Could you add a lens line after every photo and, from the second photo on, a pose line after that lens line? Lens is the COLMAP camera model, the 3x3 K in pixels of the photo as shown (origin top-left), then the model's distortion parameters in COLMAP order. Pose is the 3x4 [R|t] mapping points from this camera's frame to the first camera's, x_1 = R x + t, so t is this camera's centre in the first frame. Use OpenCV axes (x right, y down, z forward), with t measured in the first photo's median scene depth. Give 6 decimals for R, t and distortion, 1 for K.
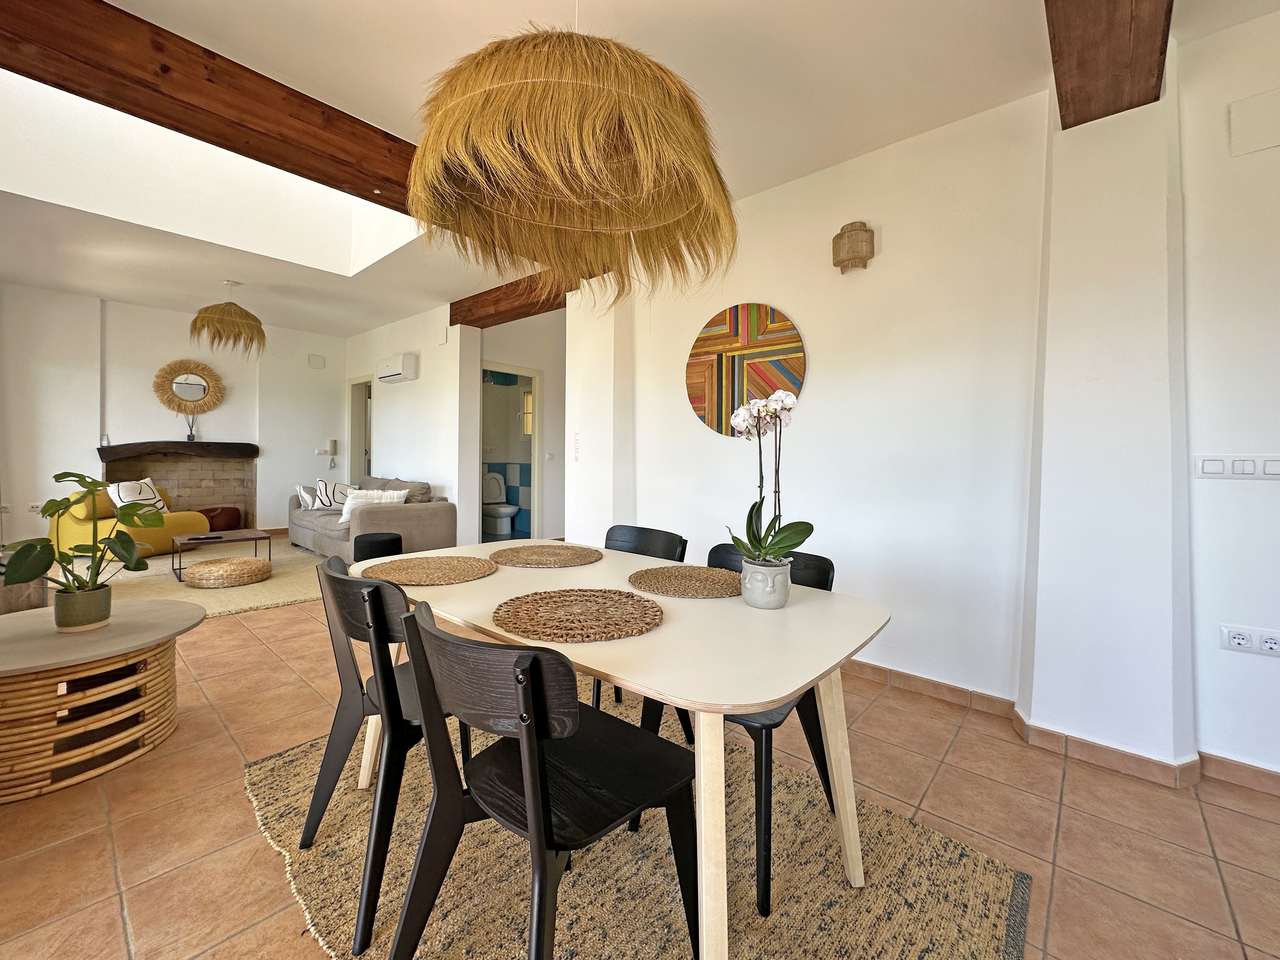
lens RADIAL K [[520.0, 0, 645.9], [0, 520.0, 464.3], [0, 0, 1]] dist [-0.004854, -0.000438]
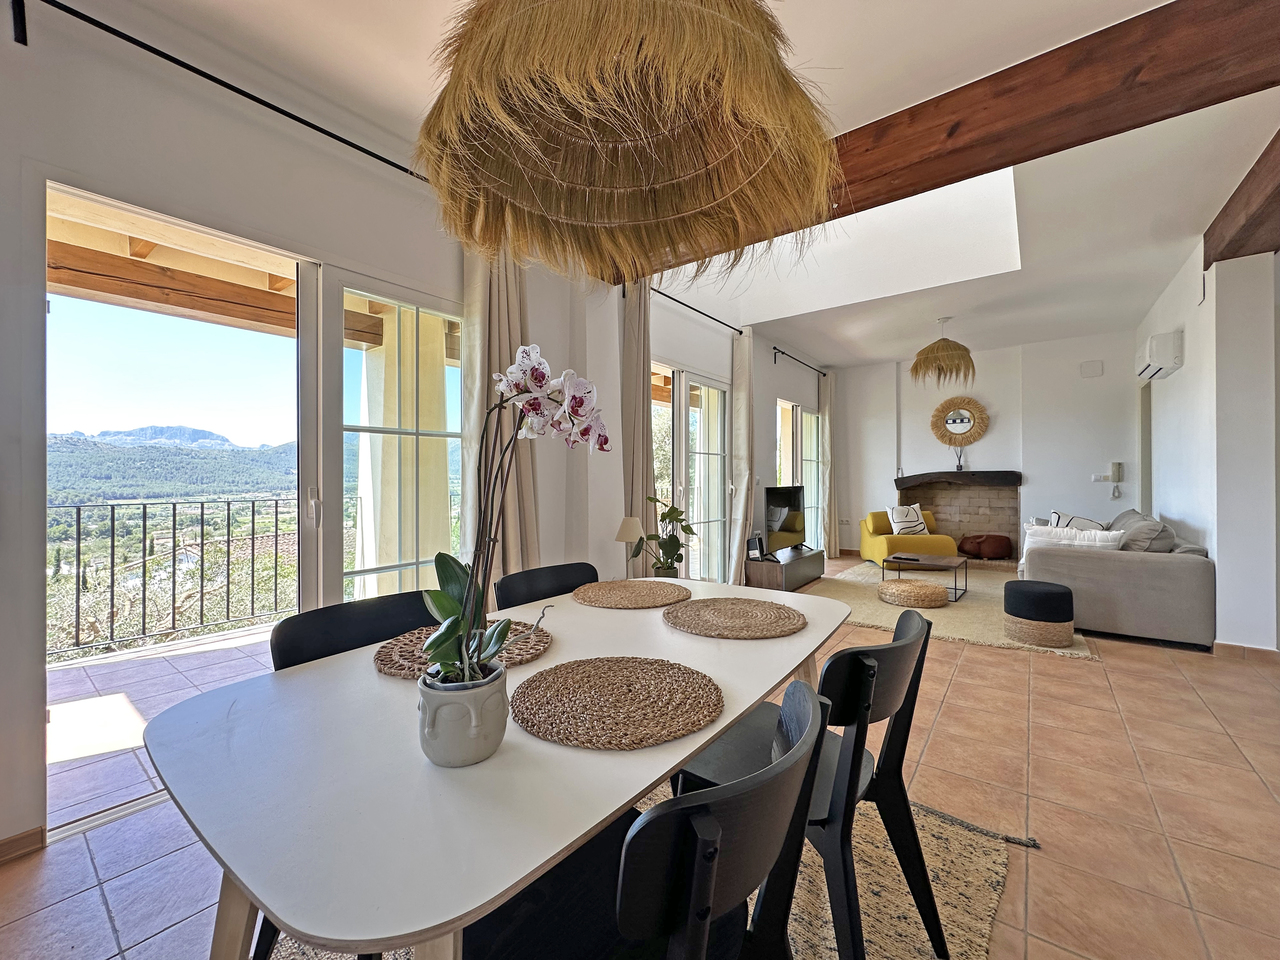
lens RADIAL K [[521.7, 0, 639.3], [0, 521.7, 487.5], [0, 0, 1]] dist [-0.006815, 0.000173]
pose [[0.061966, -0.002178, -0.998076, 0.213065], [-0.005997, 0.999979, -0.002554, -0.004231], [0.998060, 0.006143, 0.061952, 0.323672]]
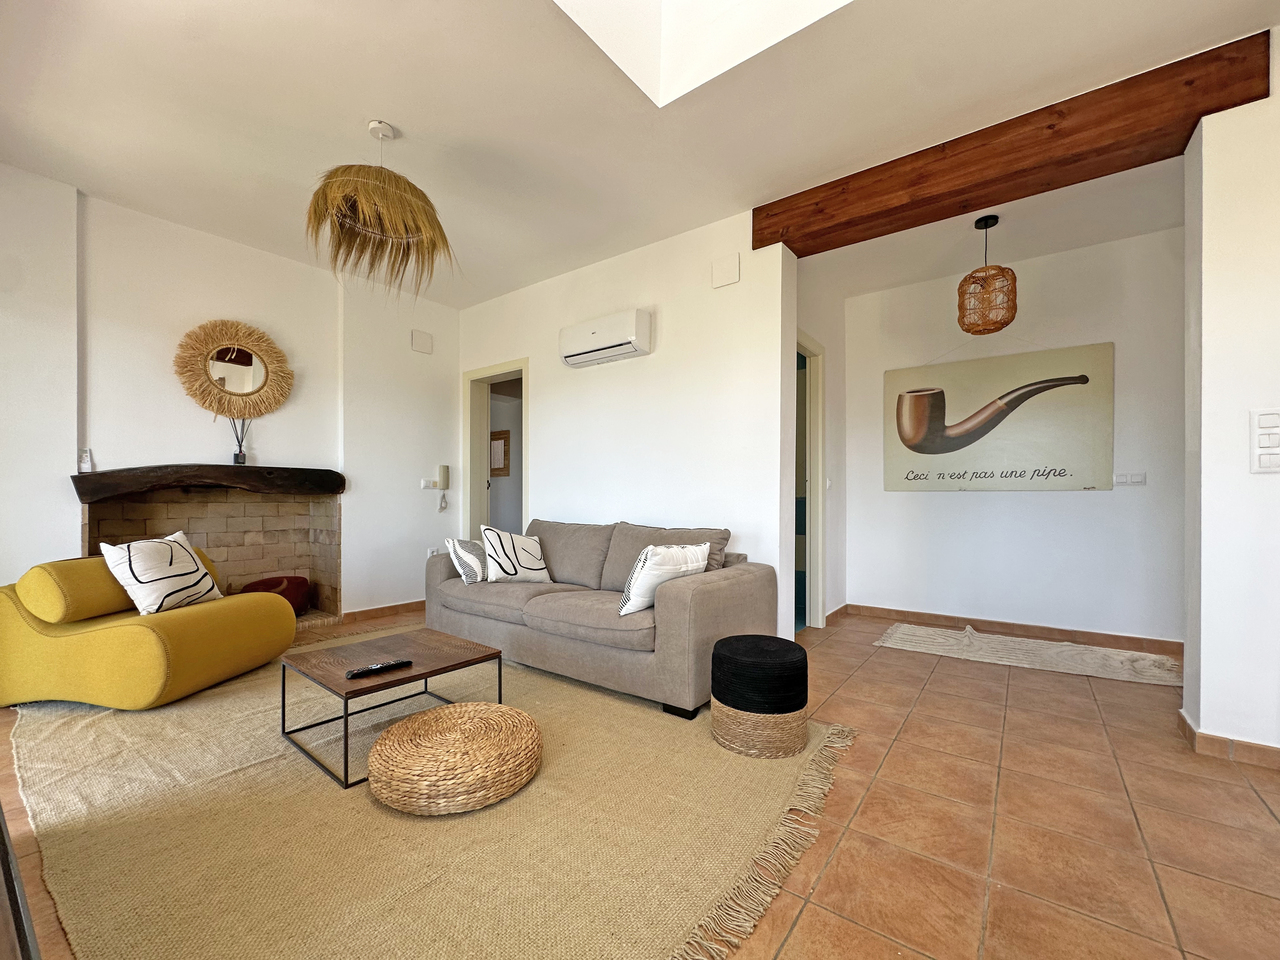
lens RADIAL K [[518.3, 0, 634.7], [0, 518.3, 500.3], [0, 0, 1]] dist [-0.002529, -0.000071]
pose [[0.997218, -0.016971, 0.072576, -0.607445], [0.017695, 0.999800, -0.009348, 0.008823], [-0.072403, 0.010606, 0.997319, 0.501482]]
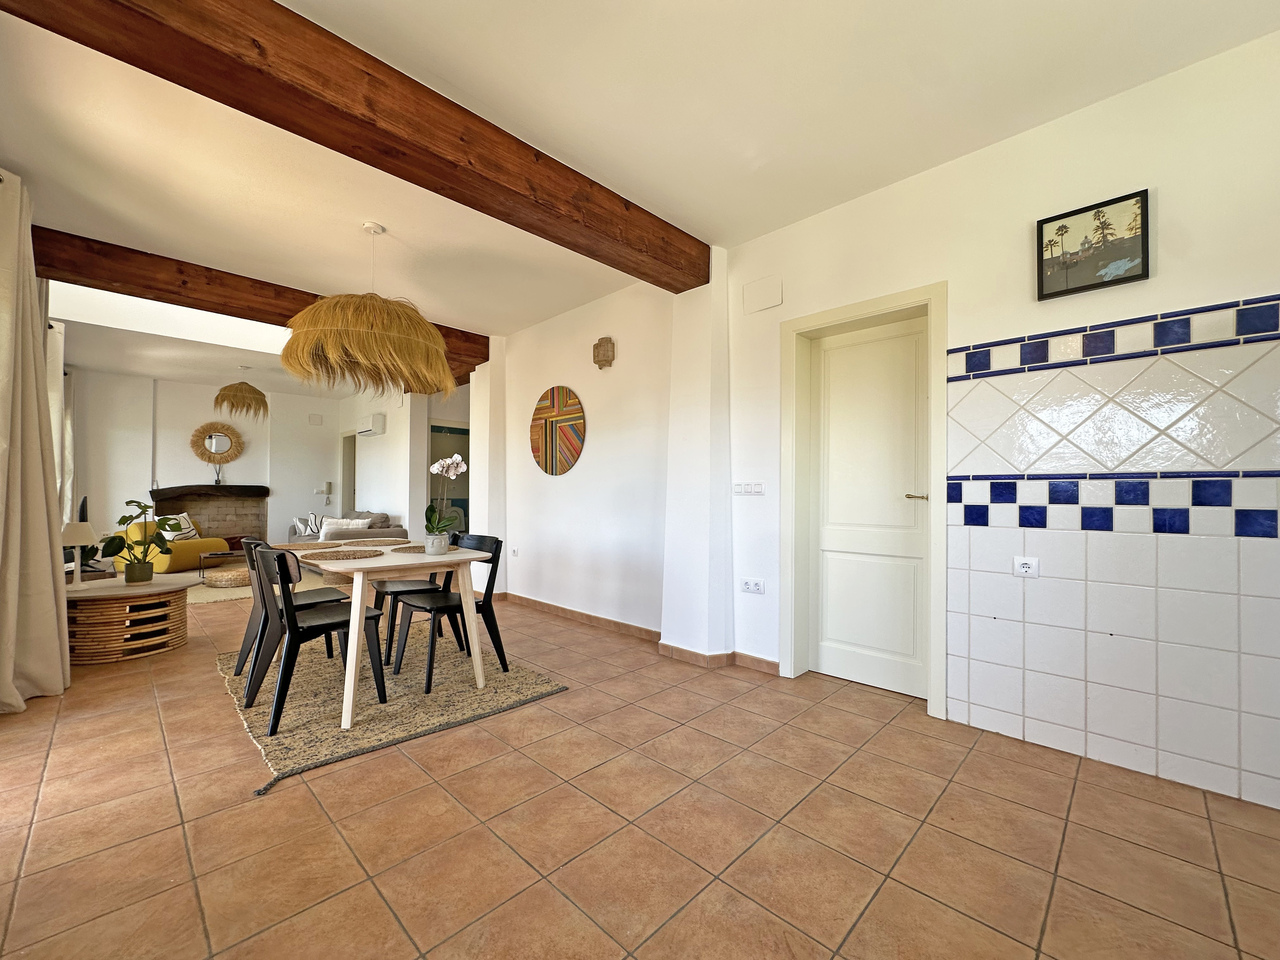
lens RADIAL K [[521.7, 0, 639.3], [0, 521.7, 487.5], [0, 0, 1]] dist [-0.006815, 0.000173]
pose [[0.998080, -0.014982, -0.060102, 0.314287], [0.013258, 0.999492, -0.028986, 0.017396], [0.060506, 0.028134, 0.997771, -0.290138]]
